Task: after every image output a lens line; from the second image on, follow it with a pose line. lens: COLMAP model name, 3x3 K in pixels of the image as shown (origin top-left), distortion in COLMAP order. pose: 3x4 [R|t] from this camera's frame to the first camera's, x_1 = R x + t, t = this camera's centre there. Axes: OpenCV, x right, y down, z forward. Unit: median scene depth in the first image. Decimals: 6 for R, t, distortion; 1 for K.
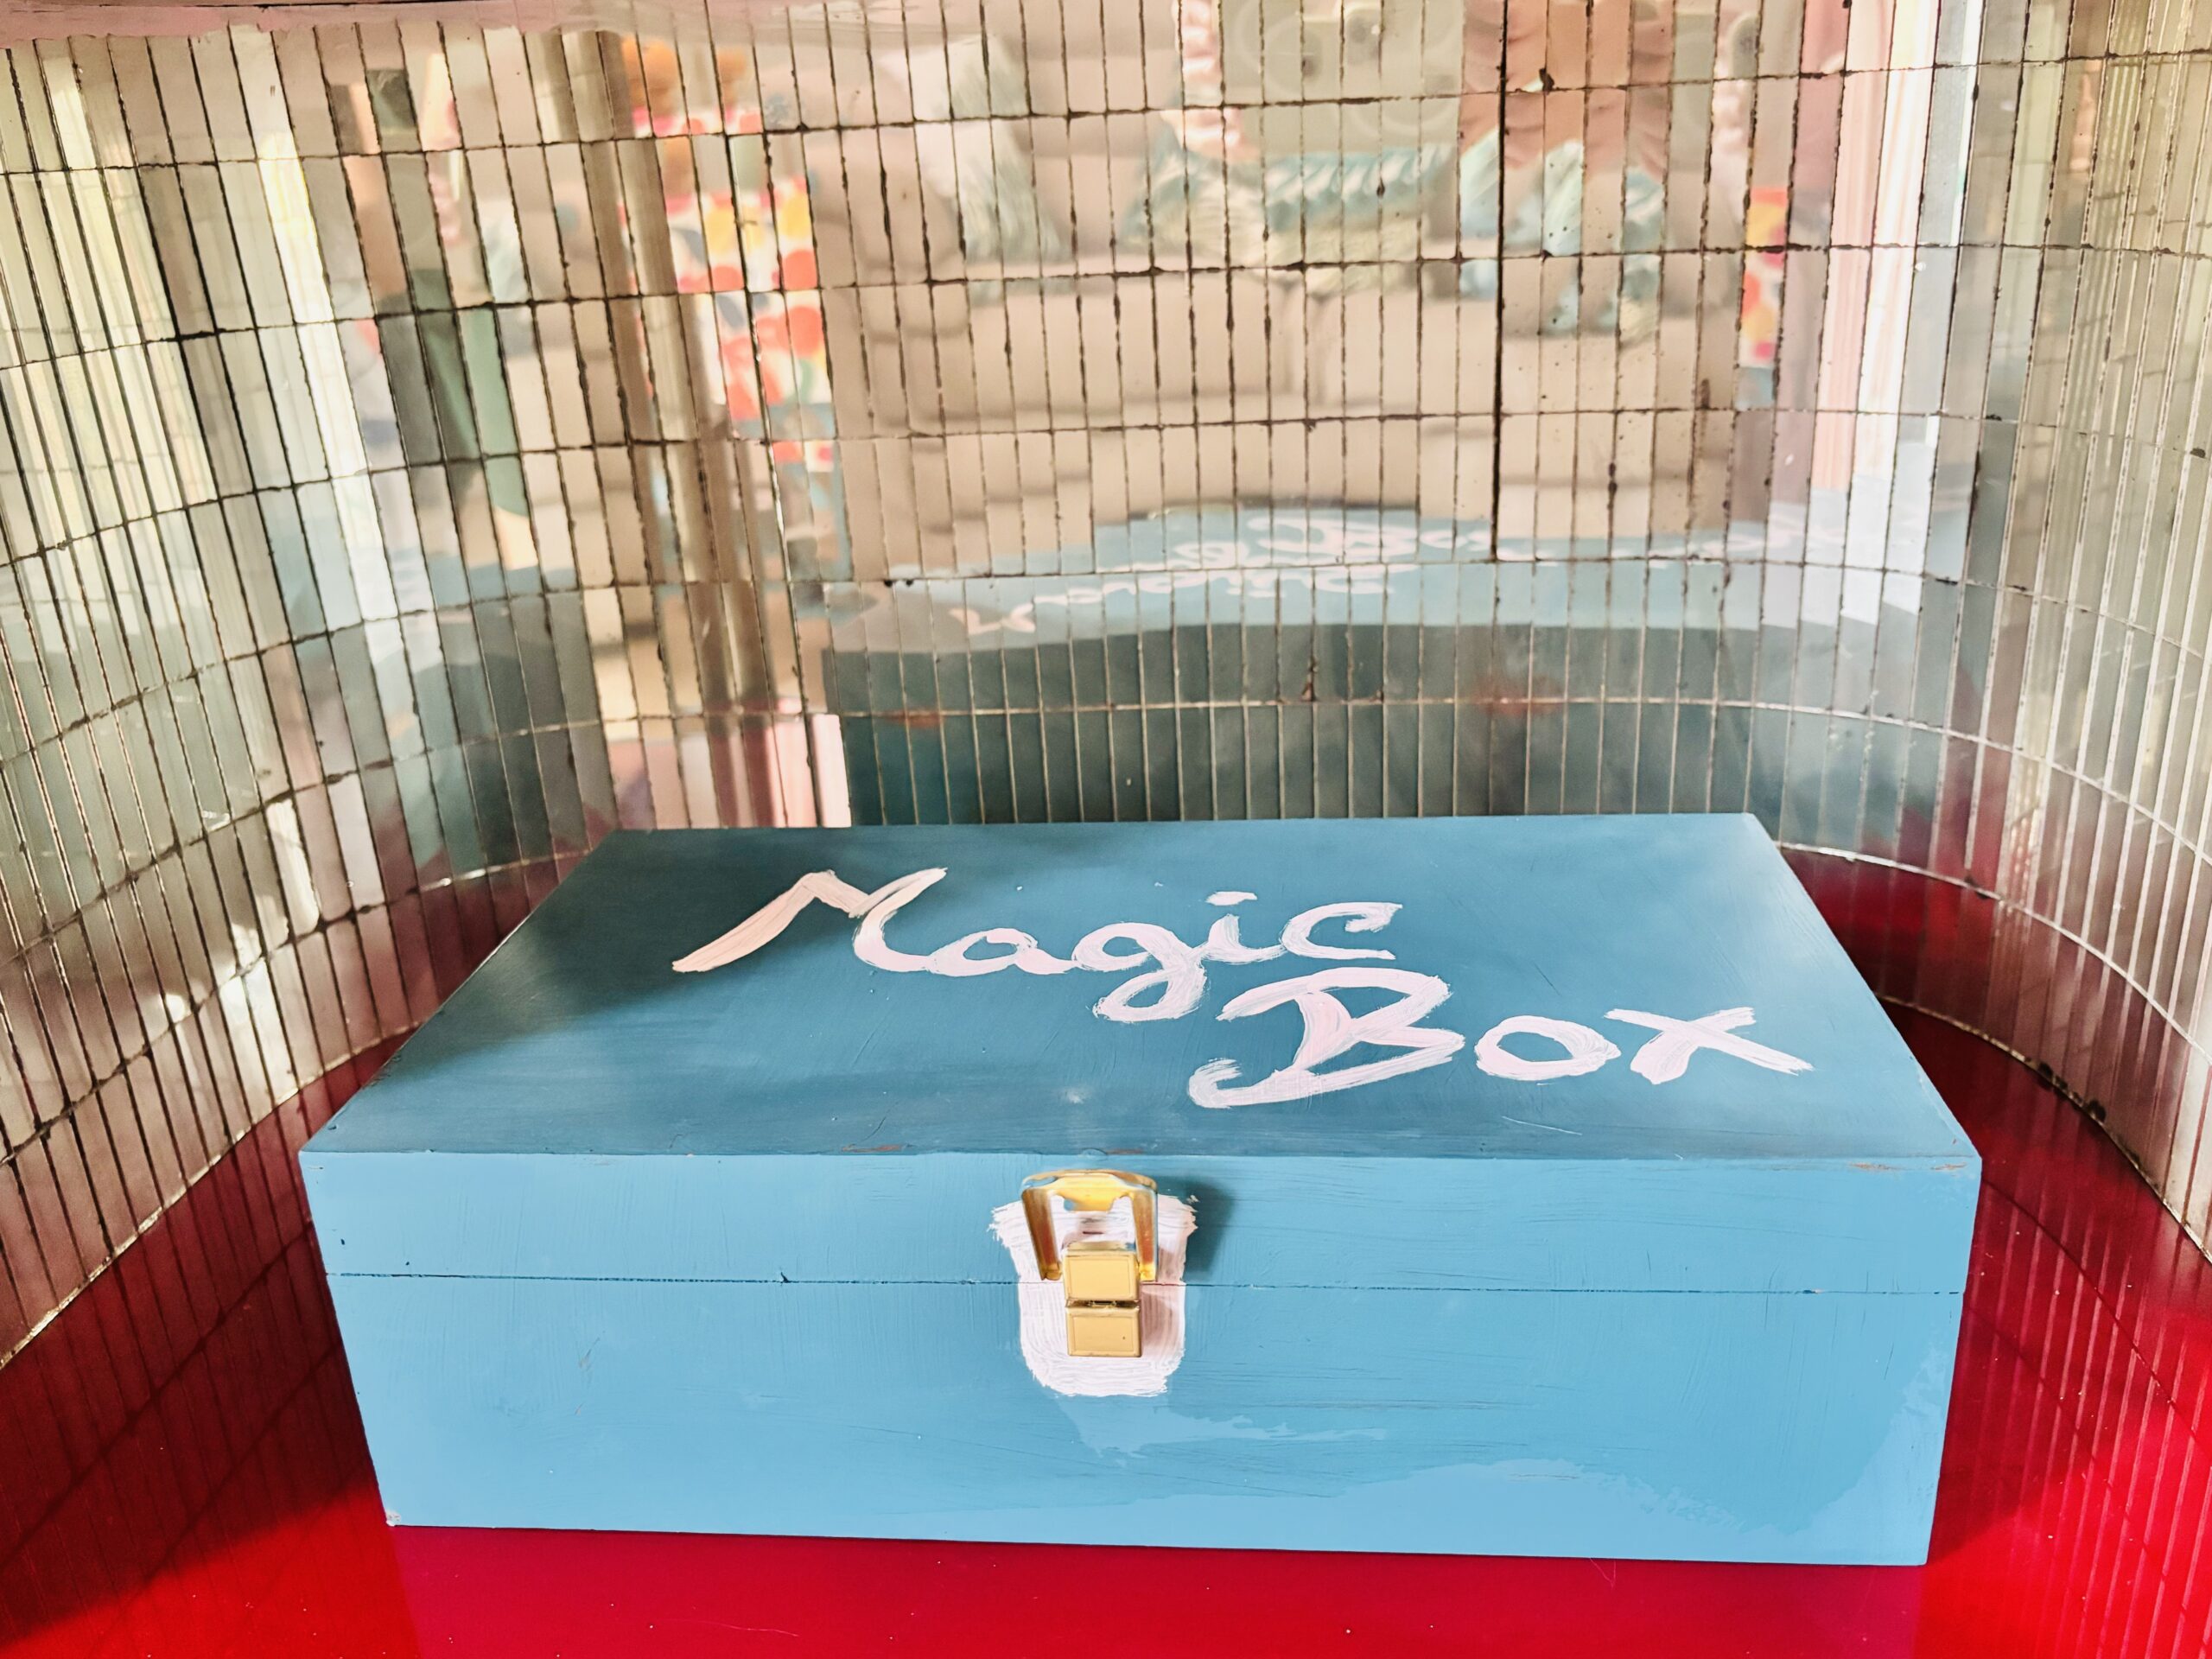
lens RADIAL K [[1759.4, 0, 1106.0], [0, 1759.4, 829.5], [0, 0, 1]] dist [0.000015, -0.000321]
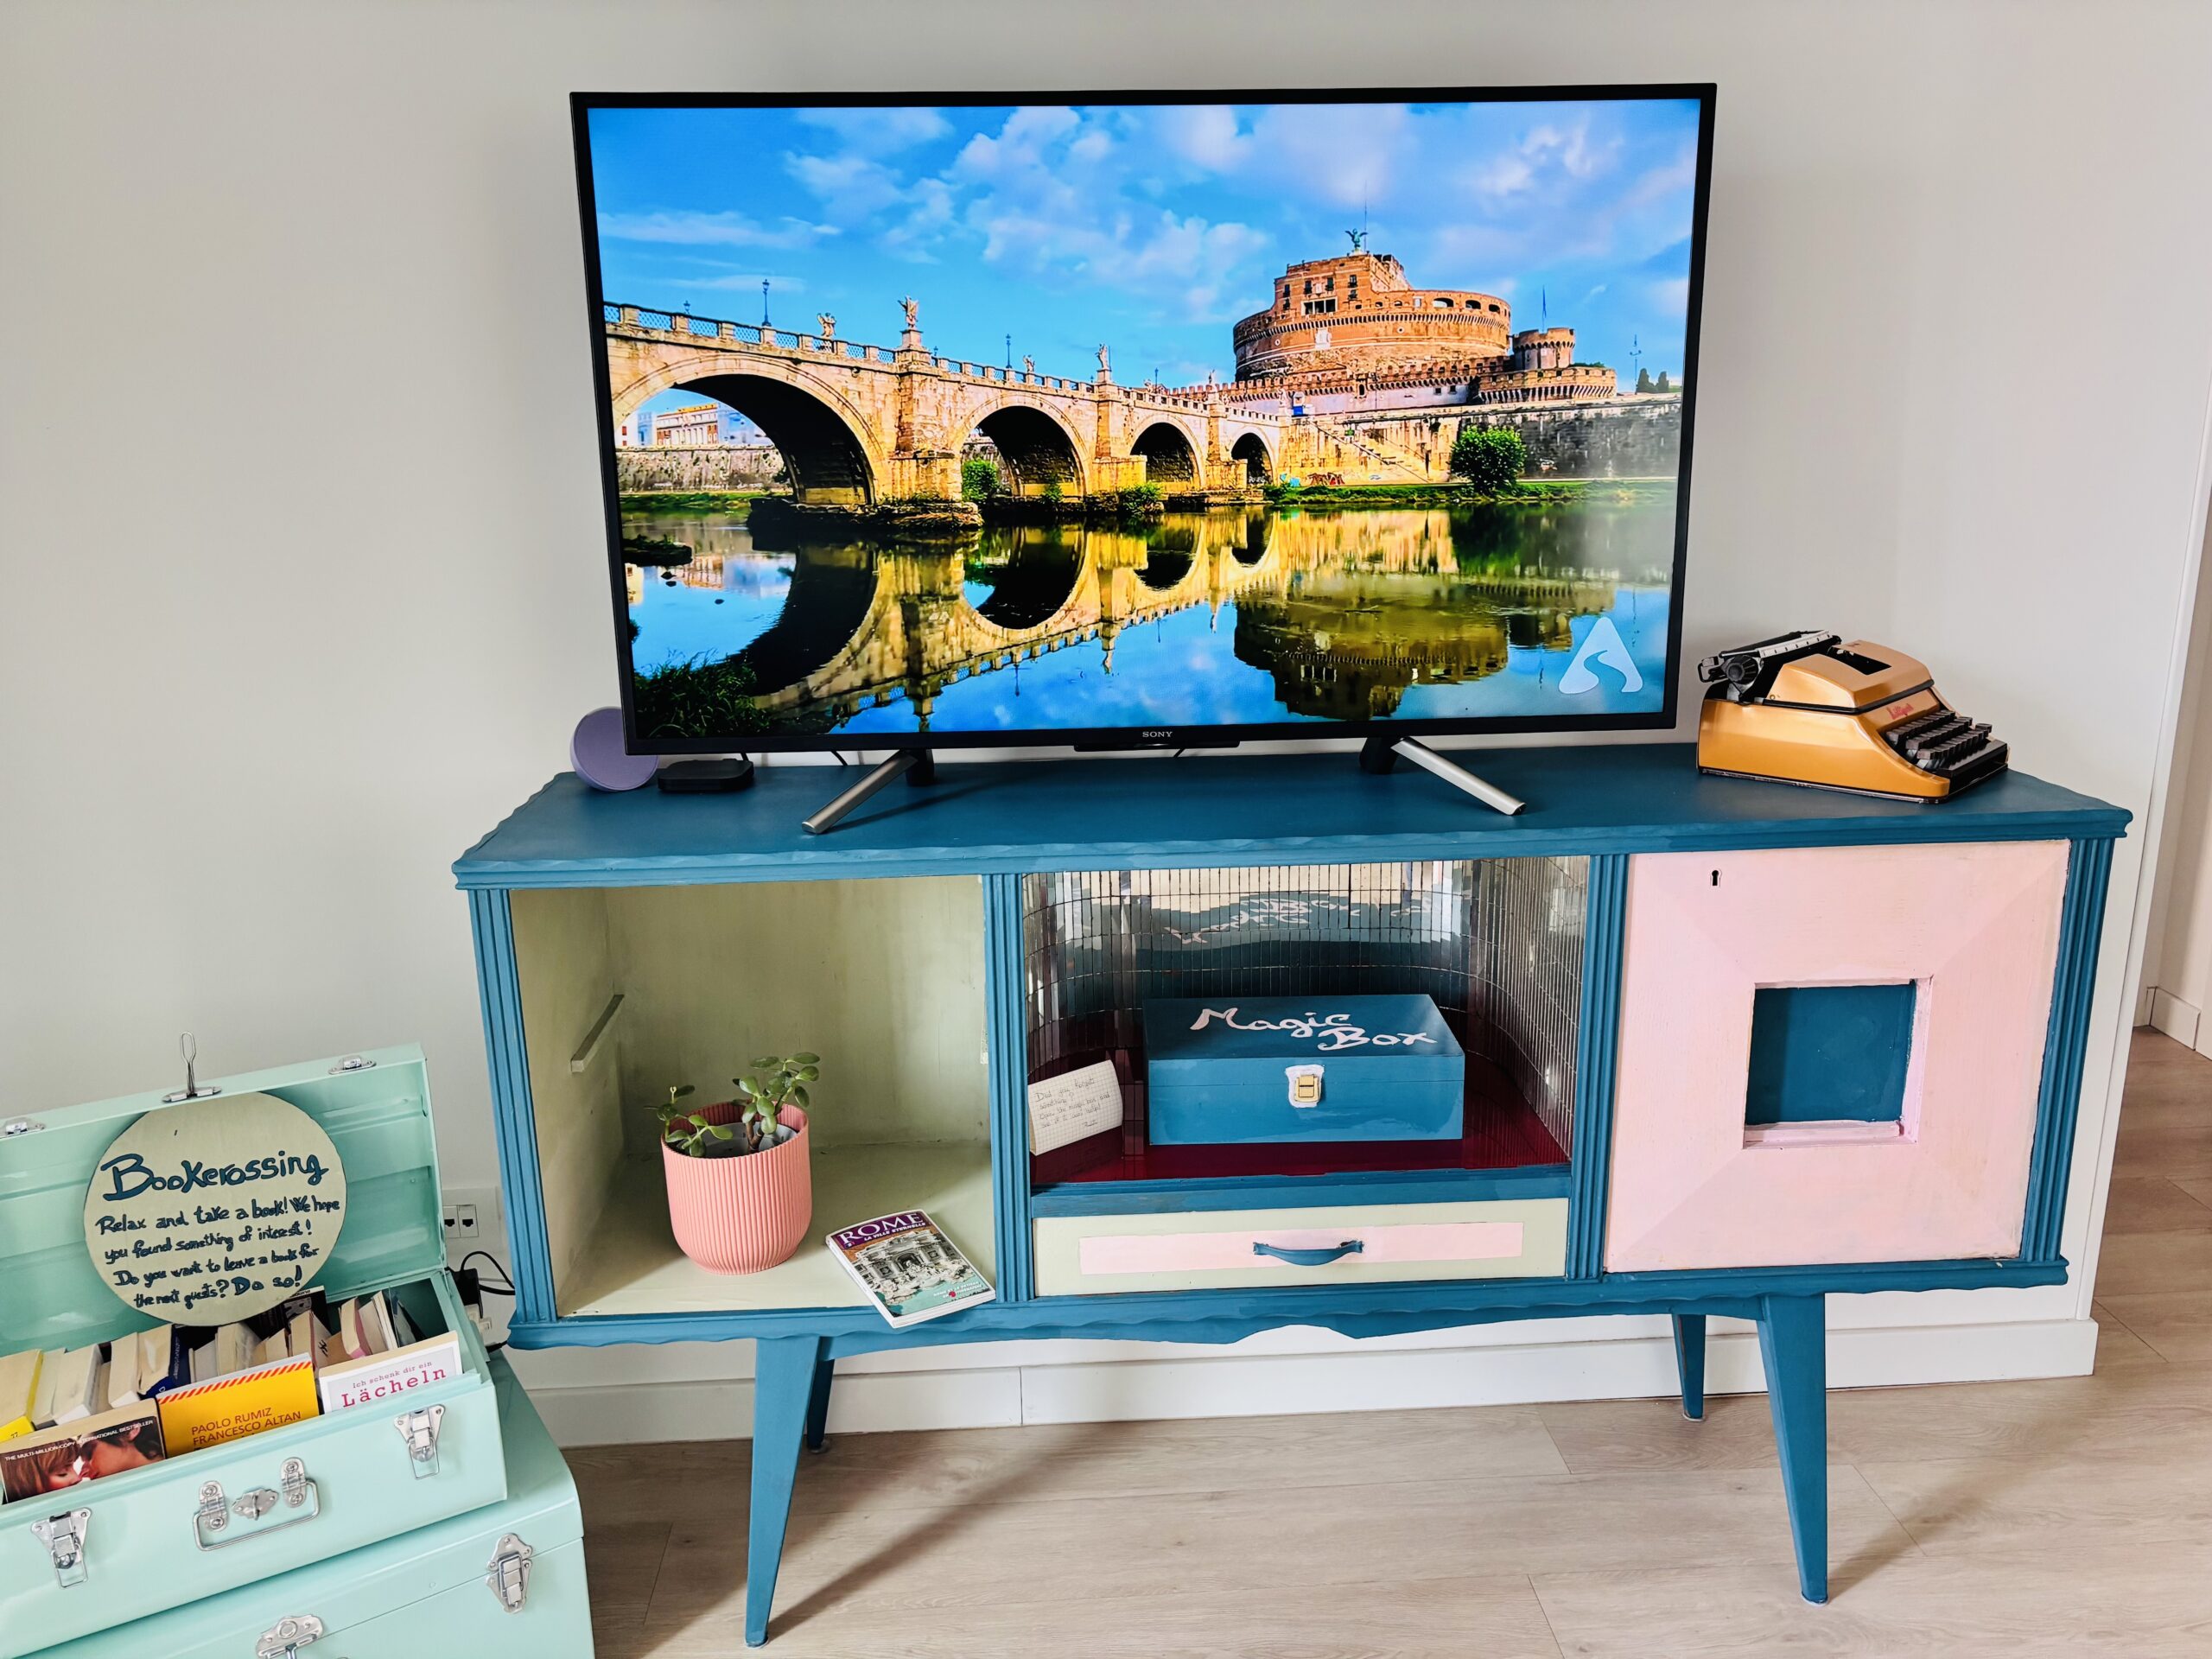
lens RADIAL K [[1666.2, 0, 1106.0], [0, 1666.2, 829.5], [0, 0, 1]] dist [0.007454, 0.003005]
pose [[0.991117, 0.014058, 0.132250, -1.128370], [0.002419, 0.992327, -0.123614, 0.109509], [-0.132973, 0.122836, 0.983478, -3.488012]]
